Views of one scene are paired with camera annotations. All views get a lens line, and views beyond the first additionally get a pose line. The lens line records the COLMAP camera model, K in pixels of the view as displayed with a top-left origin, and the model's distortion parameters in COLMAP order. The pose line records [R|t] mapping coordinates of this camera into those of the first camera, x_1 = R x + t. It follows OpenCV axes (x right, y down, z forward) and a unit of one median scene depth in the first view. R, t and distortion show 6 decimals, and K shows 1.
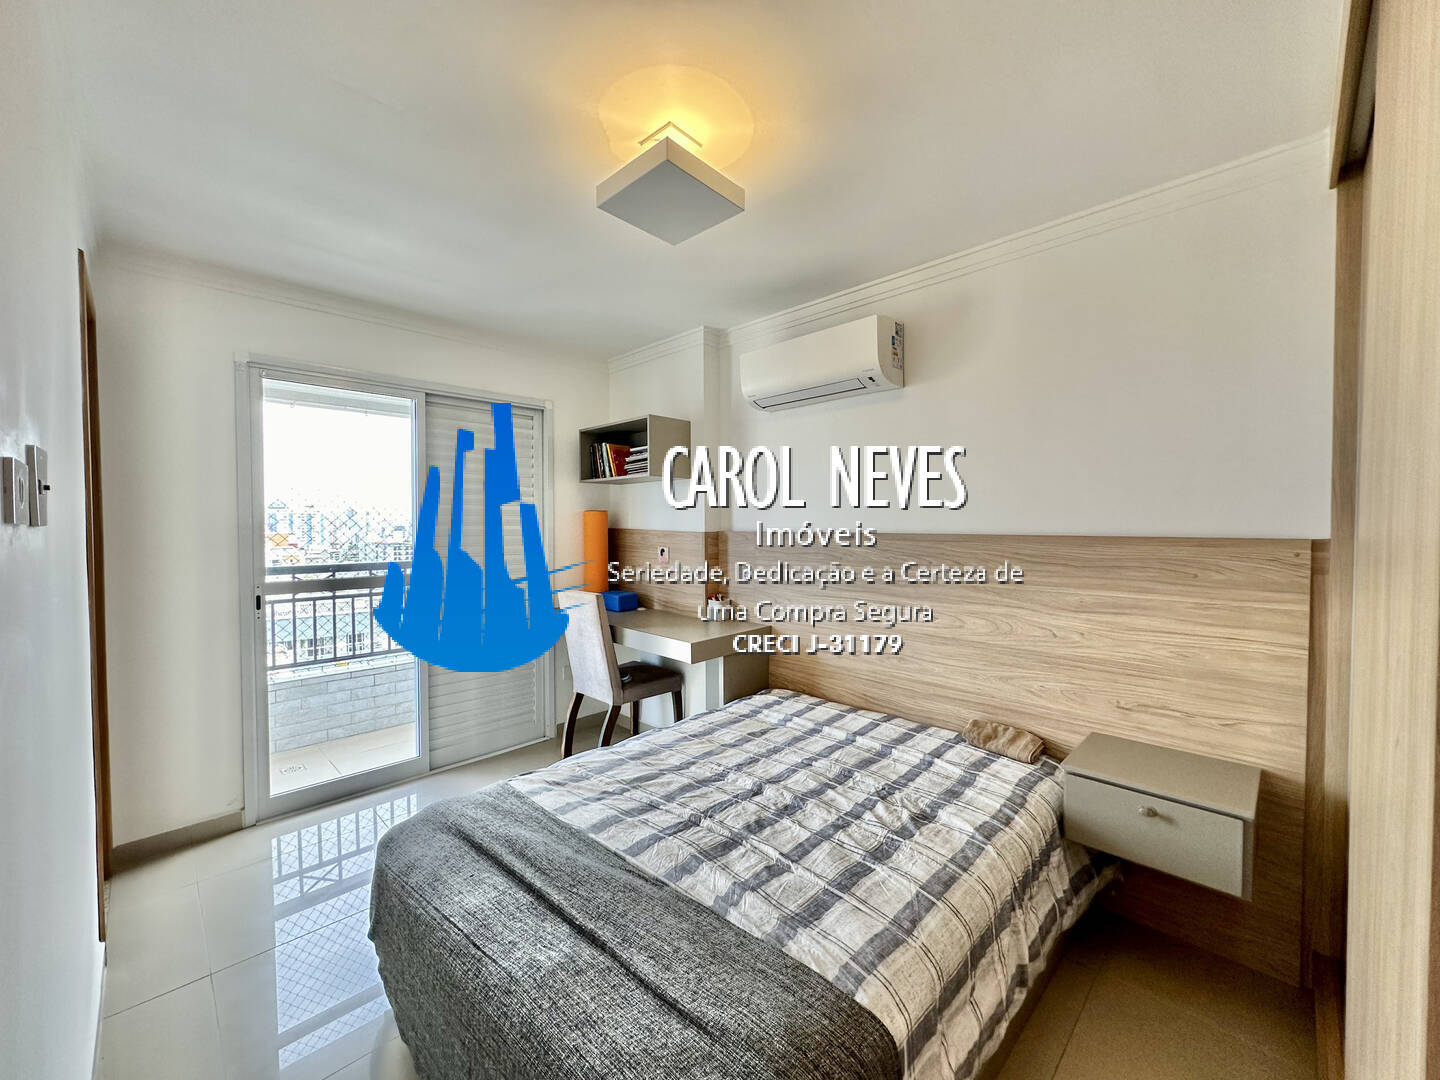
lens RADIAL K [[575.6, 0, 719.3], [0, 575.6, 540.7], [0, 0, 1]] dist [0.002356, 0.000247]
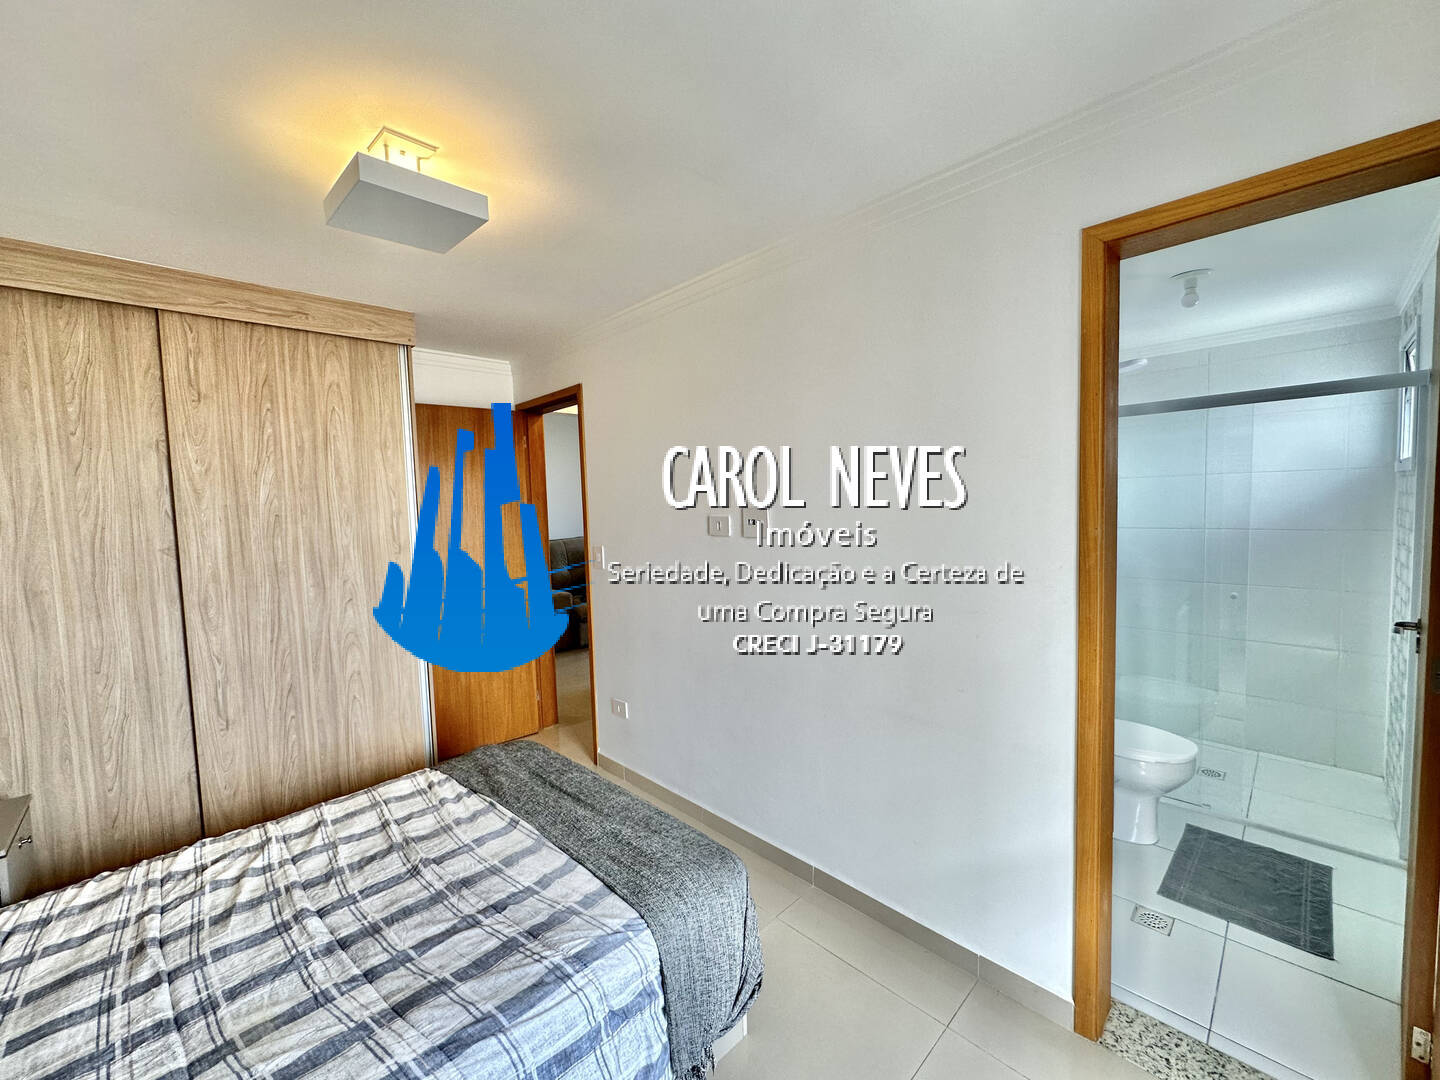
lens RADIAL K [[575.6, 0, 720.9], [0, 575.6, 536.4], [0, 0, 1]] dist [0.002356, 0.000247]
pose [[-0.999264, 0.033910, 0.017905, -0.461669], [0.035391, 0.995298, 0.090165, -0.117047], [-0.014763, 0.090732, -0.995766, 1.541611]]
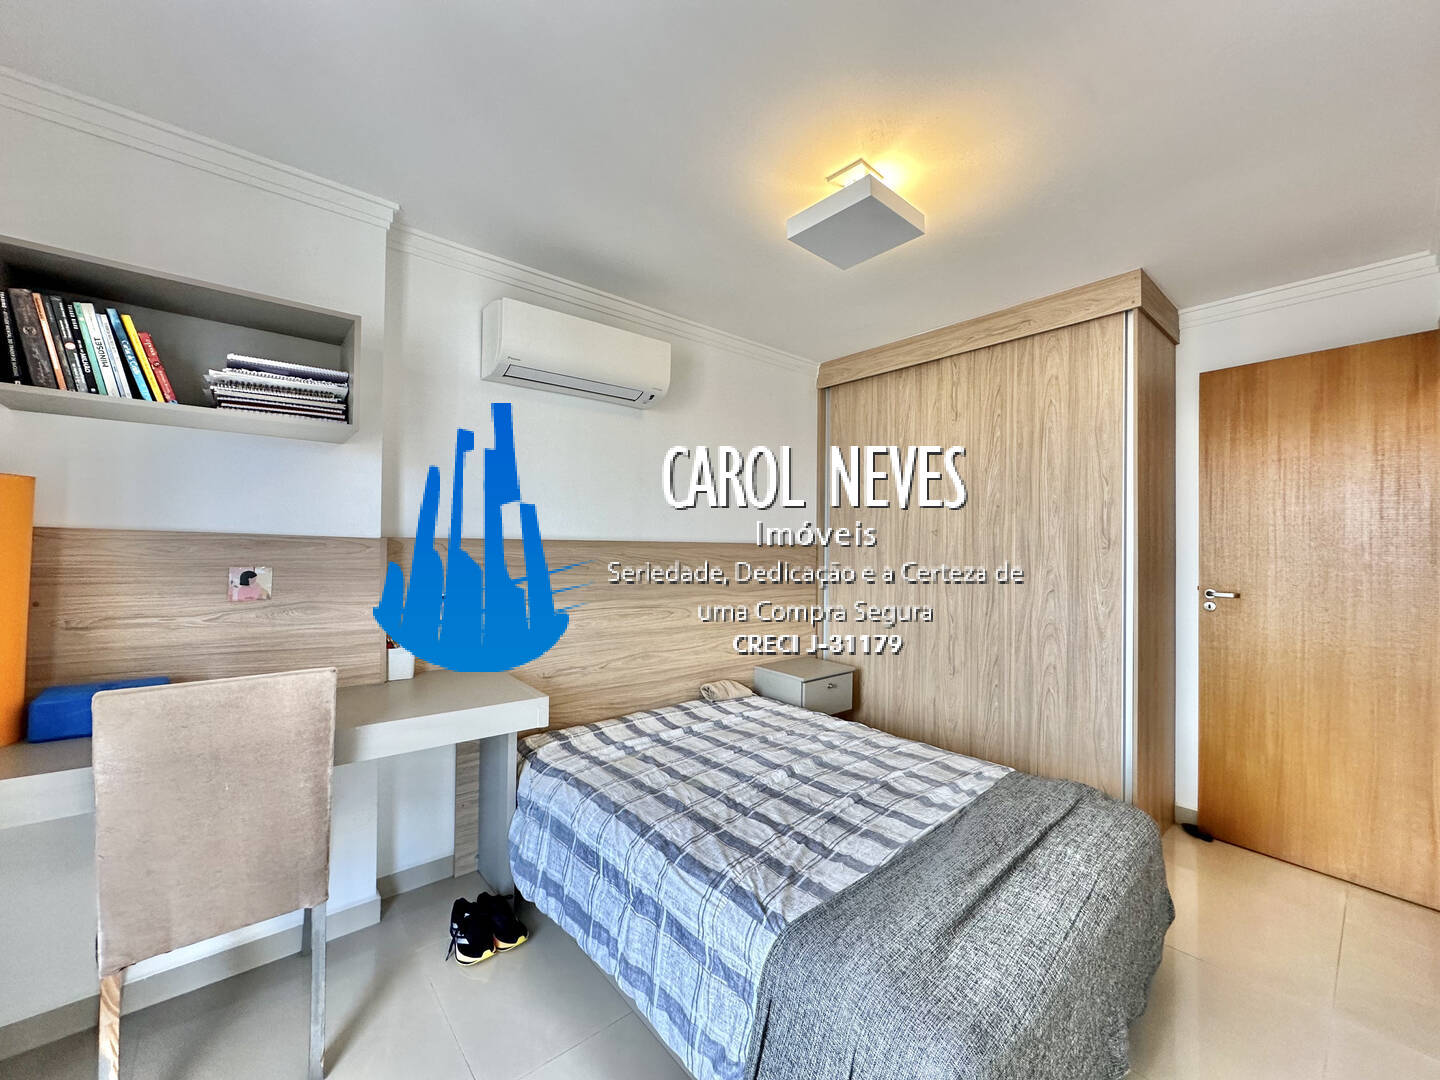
lens RADIAL K [[575.6, 0, 718.7], [0, 575.6, 537.6], [0, 0, 1]] dist [0.002356, 0.000247]
pose [[0.076876, 0.016317, 0.996907, -0.931449], [0.016274, 0.999712, -0.017618, 0.000819], [-0.996908, 0.017578, 0.076588, 0.933566]]
